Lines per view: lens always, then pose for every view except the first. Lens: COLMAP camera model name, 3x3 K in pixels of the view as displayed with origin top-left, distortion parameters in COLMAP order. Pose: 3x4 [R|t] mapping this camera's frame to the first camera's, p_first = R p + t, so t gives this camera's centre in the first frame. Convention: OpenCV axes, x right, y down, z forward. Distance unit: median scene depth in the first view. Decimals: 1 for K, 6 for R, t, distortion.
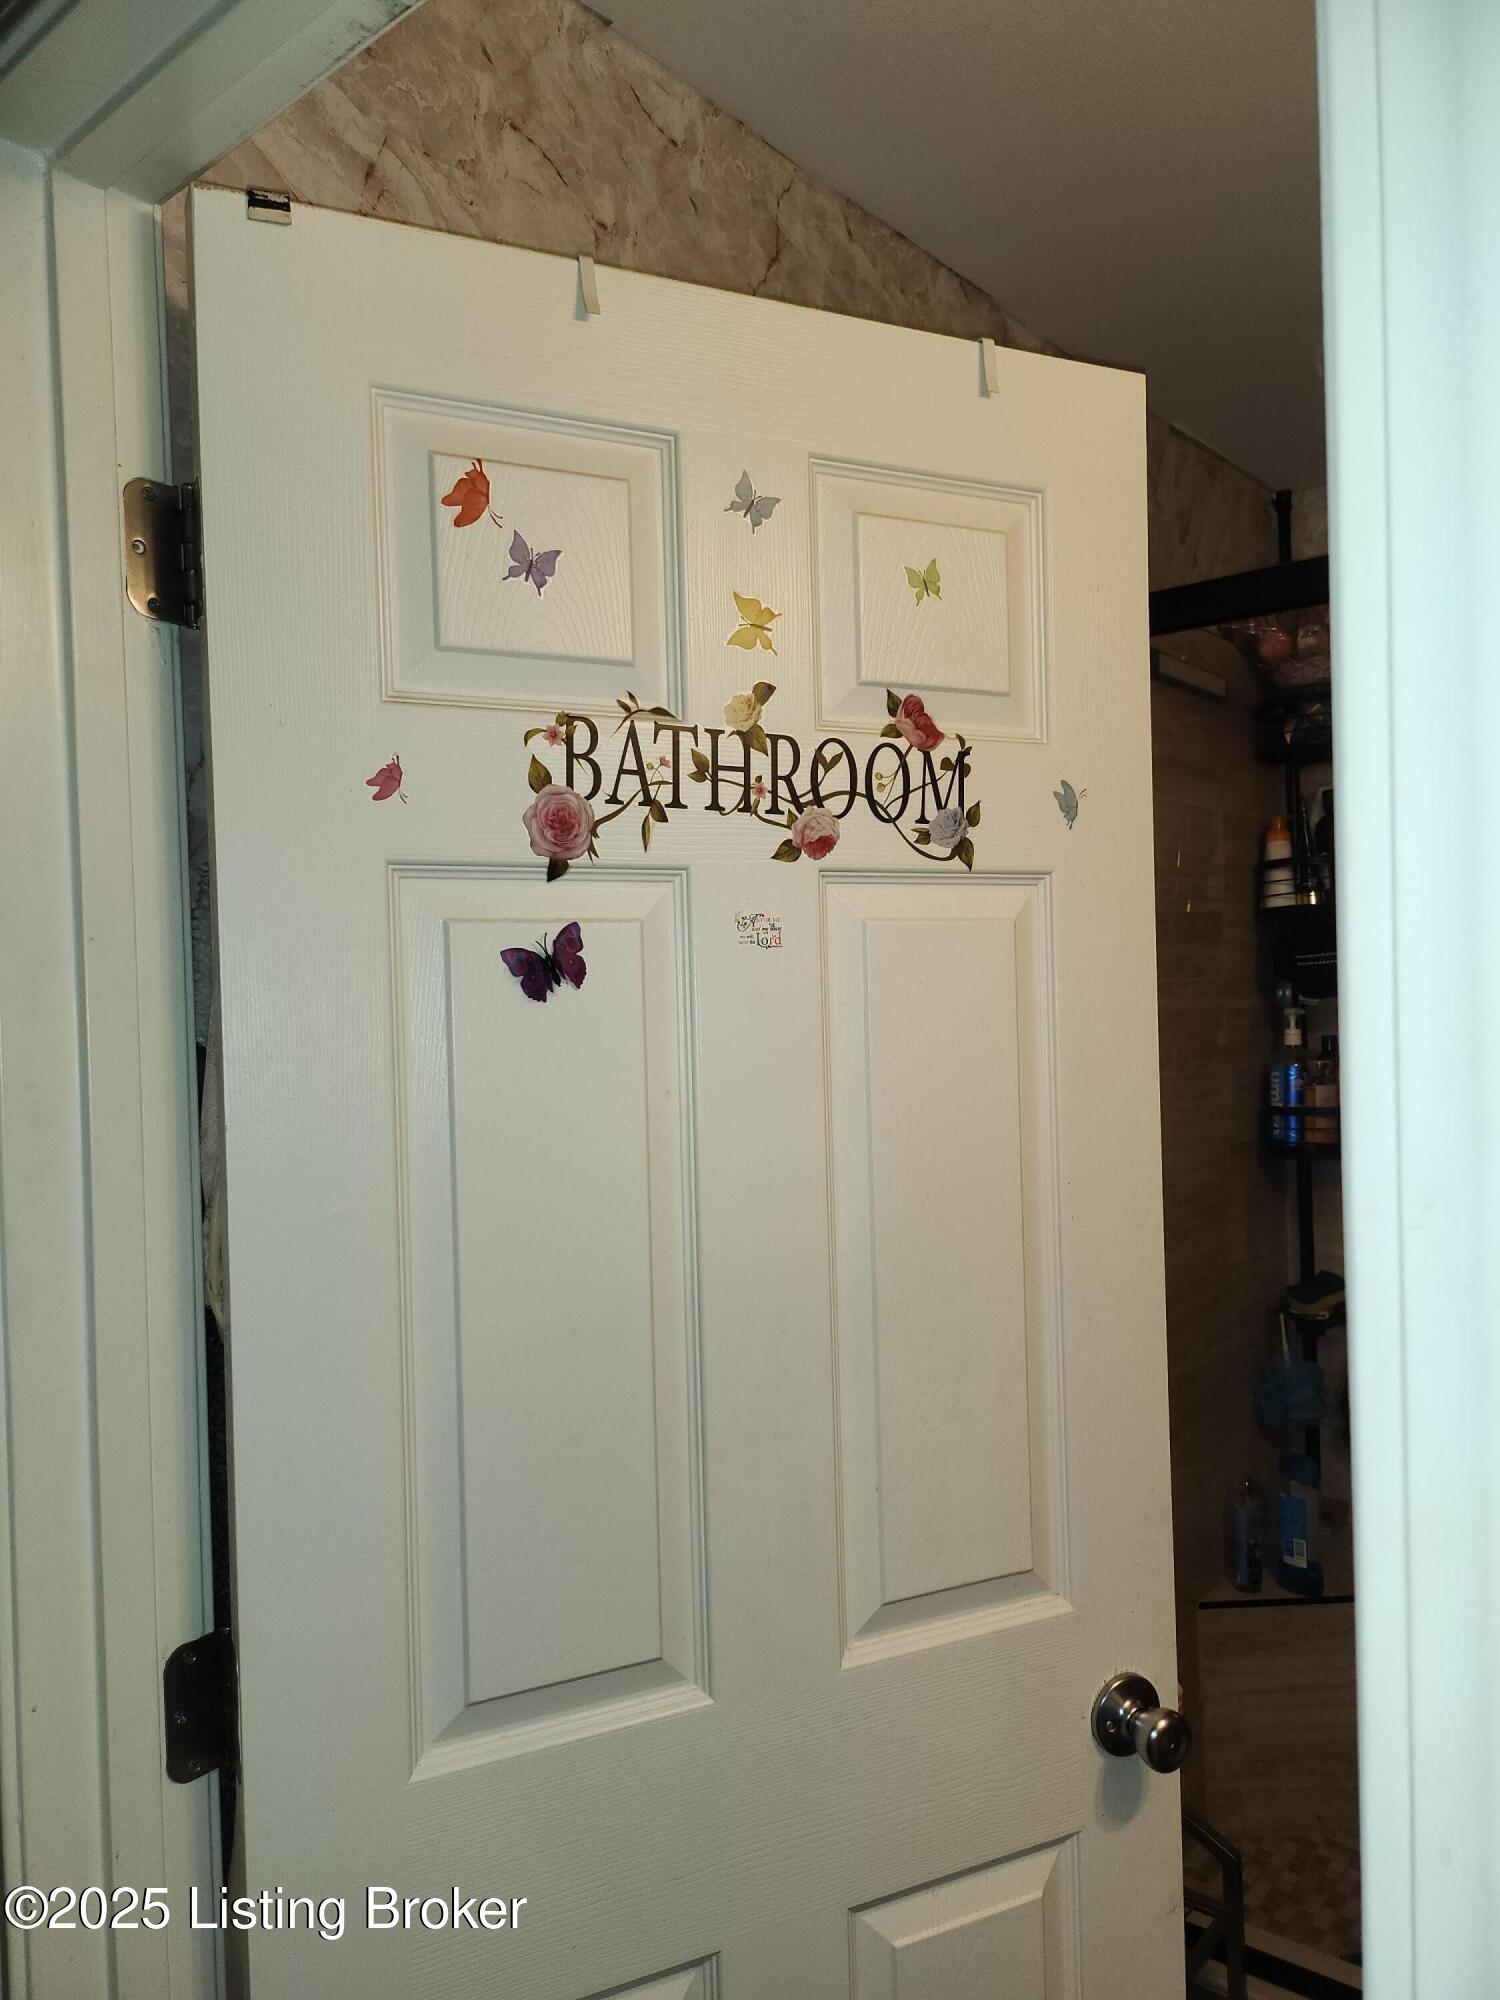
lens RADIAL K [[1401.3, 0, 750.5], [0, 1401.3, 1015.7], [0, 0, 1]] dist [0.060925, -0.064847]
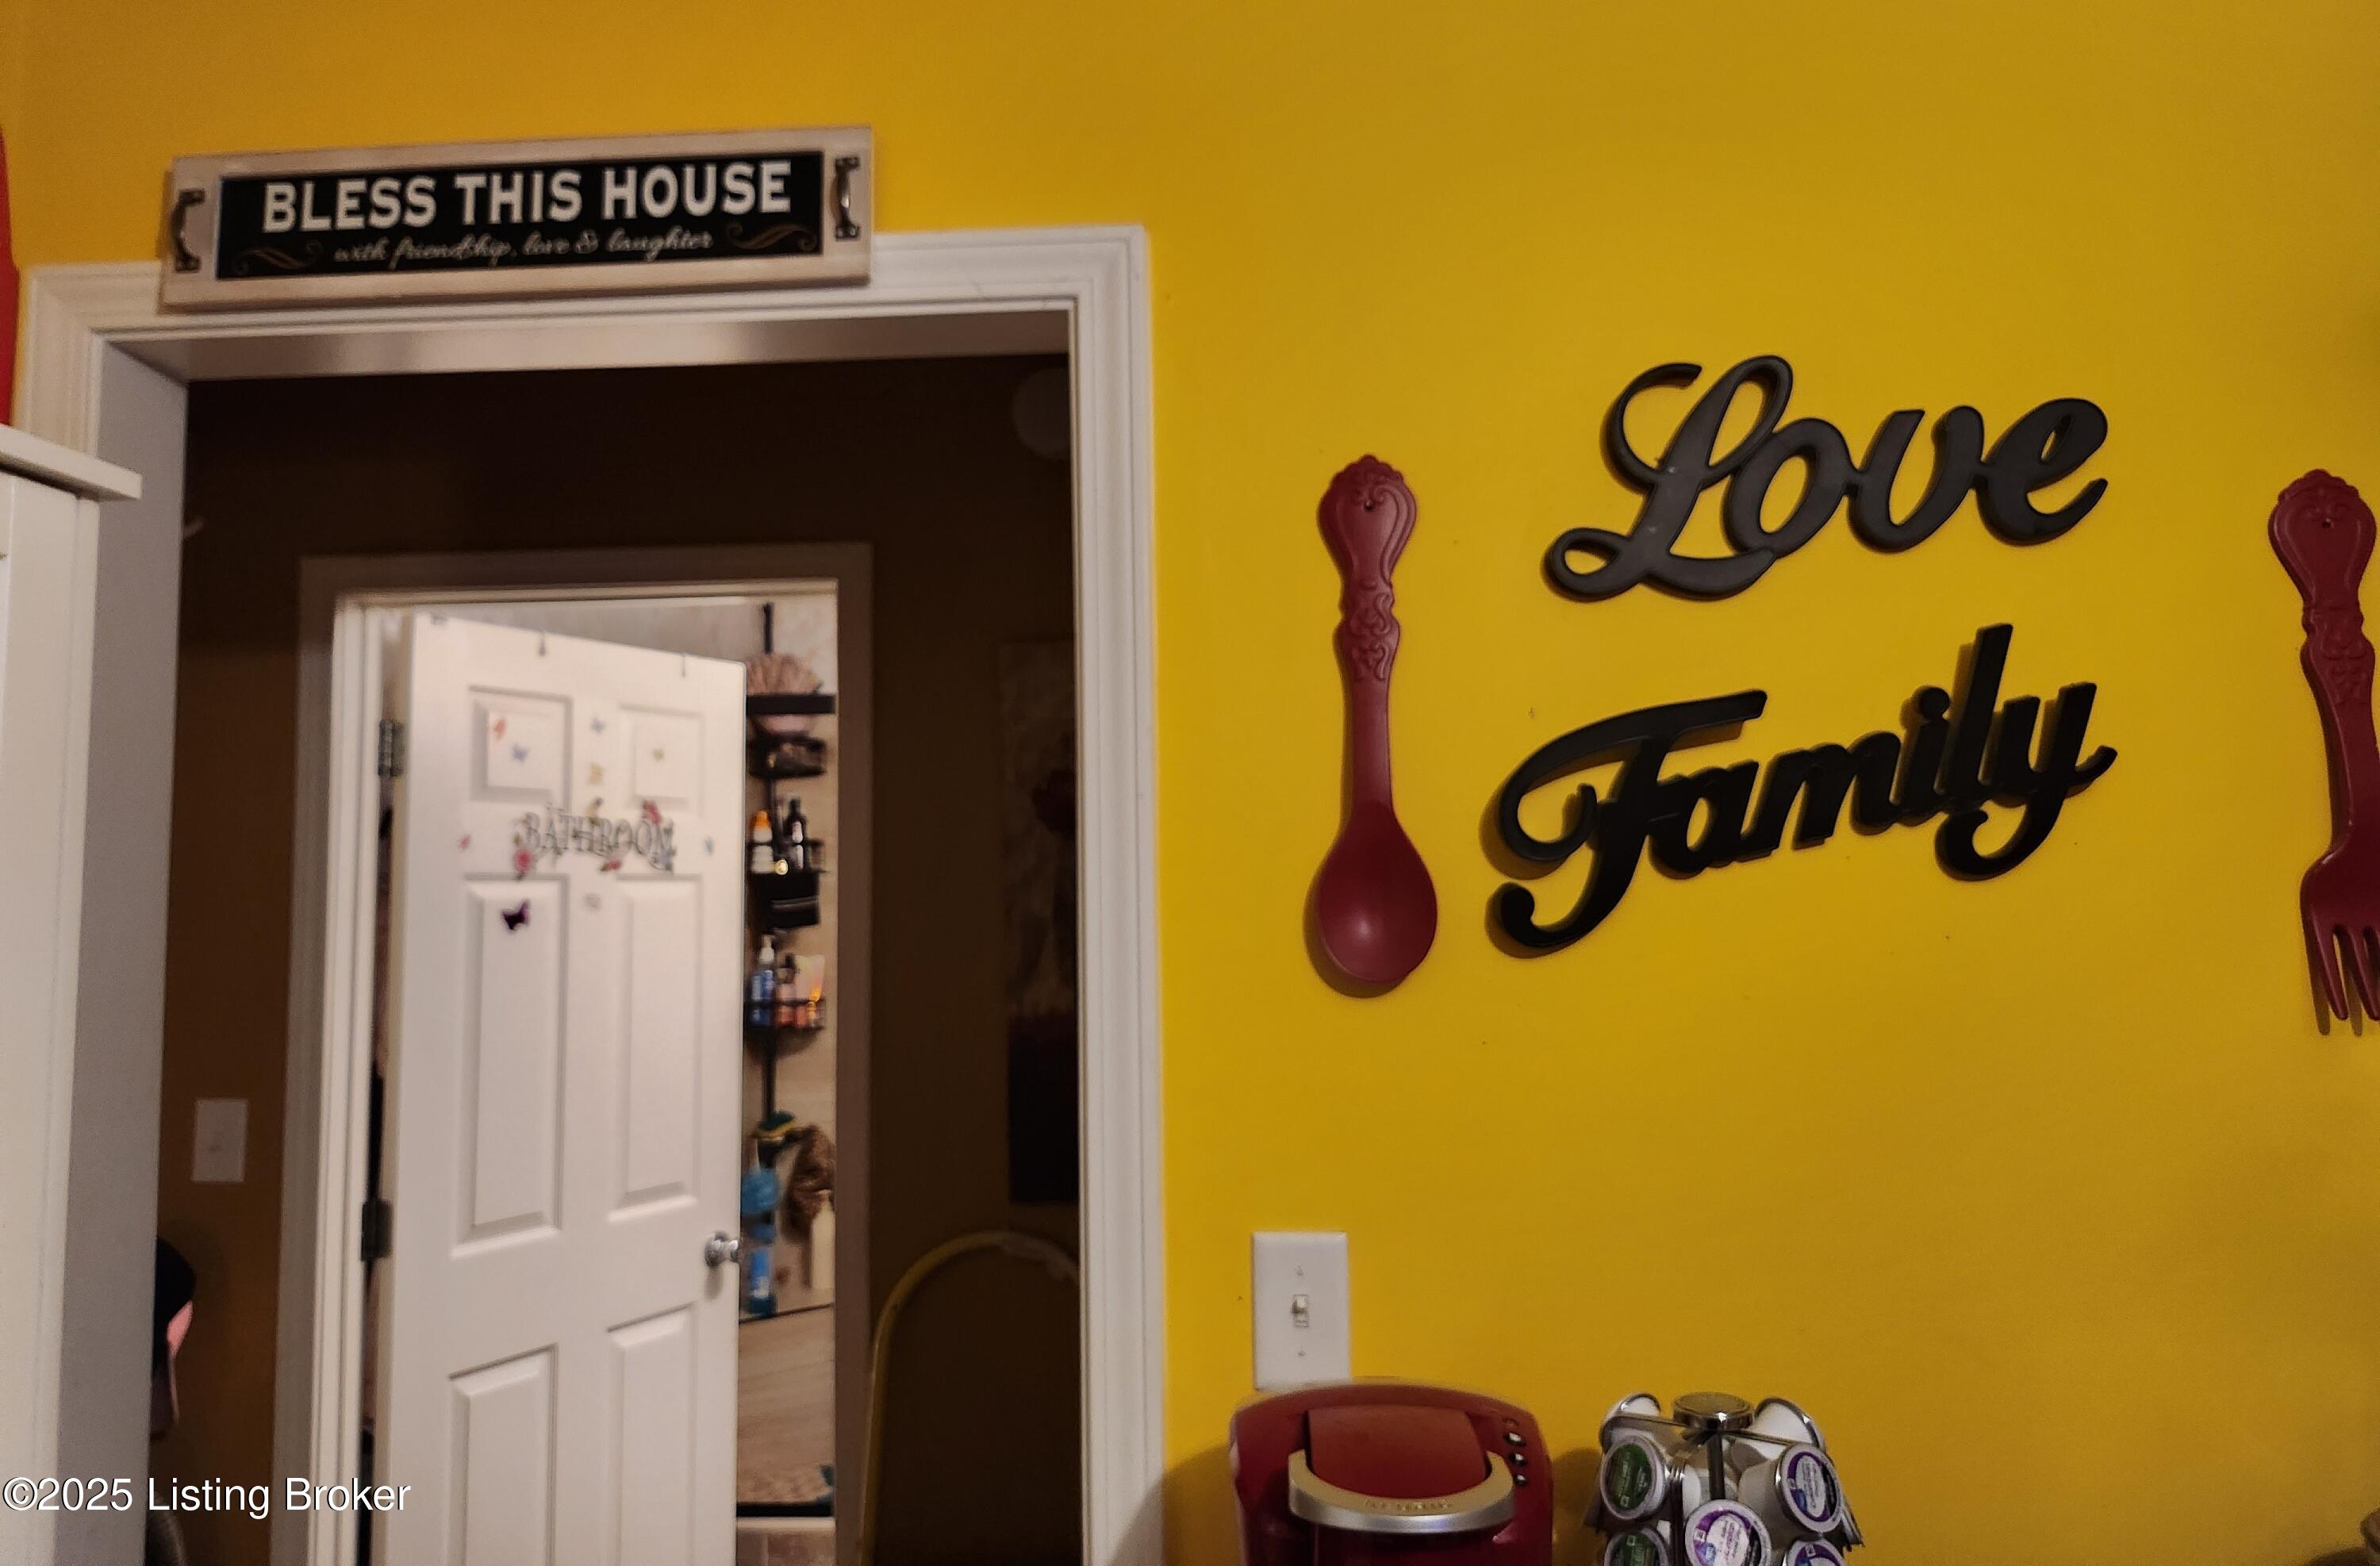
lens RADIAL K [[1652.0, 0, 1185.5], [0, 1652.0, 767.0], [0, 0, 1]] dist [0.013660, 0.001970]
pose [[0.797059, 0.065091, 0.600383, -0.848580], [-0.000435, 0.994236, -0.107214, 0.011785], [-0.603901, 0.085195, 0.792493, -1.760056]]
